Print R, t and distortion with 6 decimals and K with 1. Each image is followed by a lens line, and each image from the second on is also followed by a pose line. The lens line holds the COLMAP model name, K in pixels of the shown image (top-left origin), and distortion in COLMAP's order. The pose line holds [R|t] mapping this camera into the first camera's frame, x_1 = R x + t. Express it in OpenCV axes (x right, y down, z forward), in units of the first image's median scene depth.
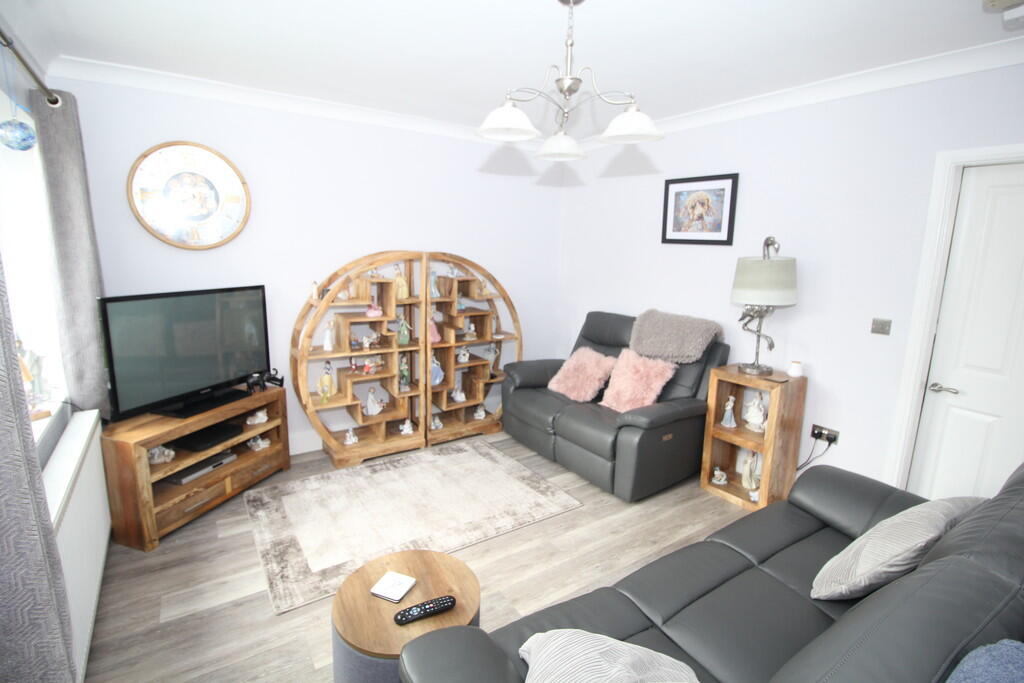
lens RADIAL K [[477.3, 0, 507.9], [0, 477.3, 333.7], [0, 0, 1]] dist [0.002079, -0.010391]
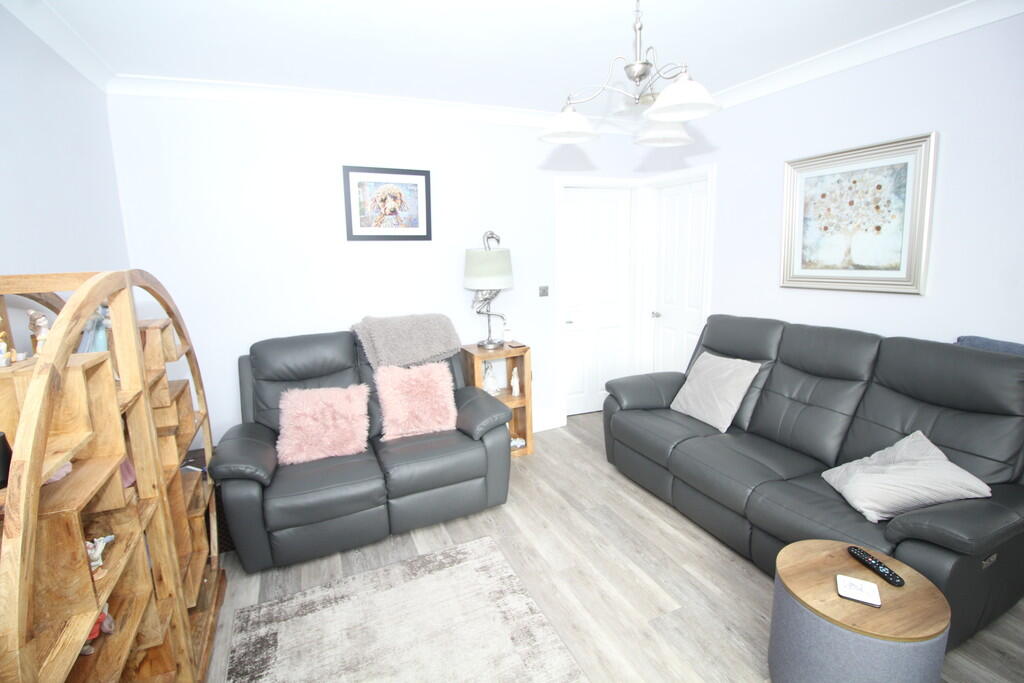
lens RADIAL K [[477.3, 0, 507.9], [0, 477.3, 333.7], [0, 0, 1]] dist [0.002079, -0.010391]
pose [[0.175535, -0.207330, 0.962394, -0.563197], [0.208460, 0.963233, 0.169489, -0.133035], [-0.962150, 0.170869, 0.212302, 0.668085]]
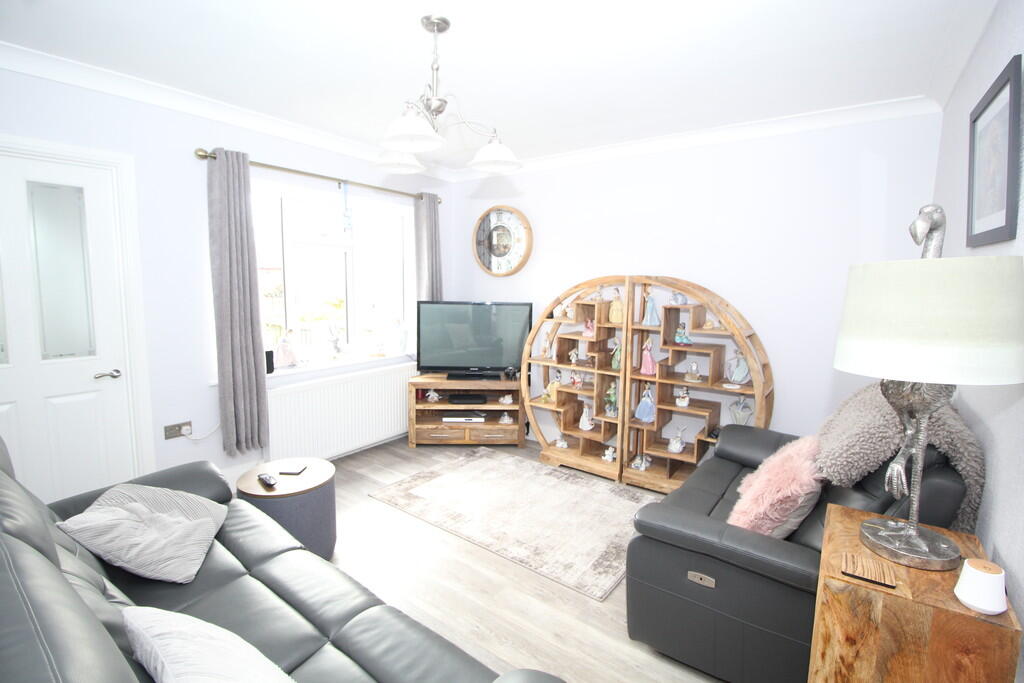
lens RADIAL K [[477.3, 0, 507.9], [0, 477.3, 333.7], [0, 0, 1]] dist [0.002079, -0.010391]
pose [[0.336446, 0.088319, -0.937552, 0.717042], [-0.173453, 0.984370, 0.030485, -0.047504], [0.925591, 0.152364, 0.346506, 0.503819]]
